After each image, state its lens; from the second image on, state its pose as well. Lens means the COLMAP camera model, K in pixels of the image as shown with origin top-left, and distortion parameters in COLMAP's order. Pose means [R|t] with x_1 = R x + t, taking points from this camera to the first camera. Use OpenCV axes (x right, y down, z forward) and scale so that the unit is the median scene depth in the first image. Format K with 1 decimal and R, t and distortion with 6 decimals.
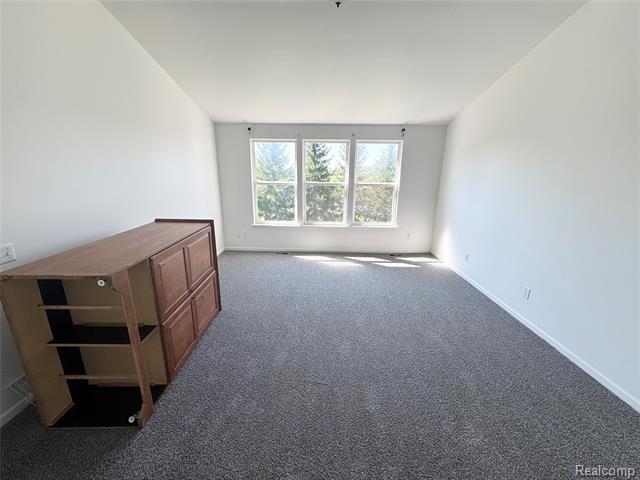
lens RADIAL K [[257.1, 0, 320.3], [0, 257.1, 236.2], [0, 0, 1]] dist [0.001236, 0.000571]
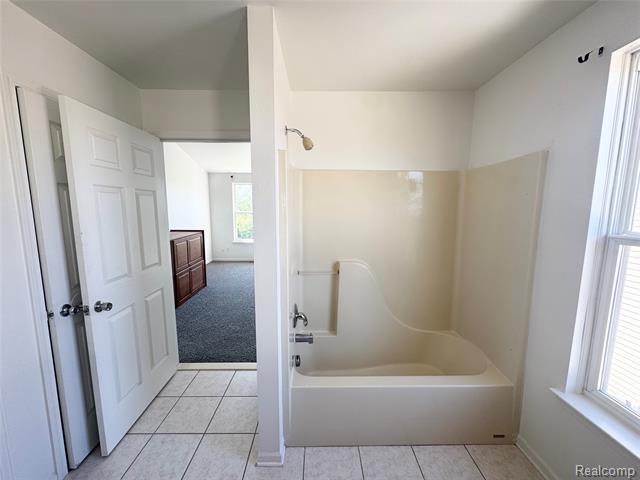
lens RADIAL K [[257.1, 0, 322.6], [0, 257.1, 236.2], [0, 0, 1]] dist [0.001236, 0.000571]
pose [[0.999457, -0.005364, 0.032513, 0.221265], [0.009743, 0.990652, -0.136066, 0.150641], [-0.031479, 0.136308, 0.990166, -0.499712]]
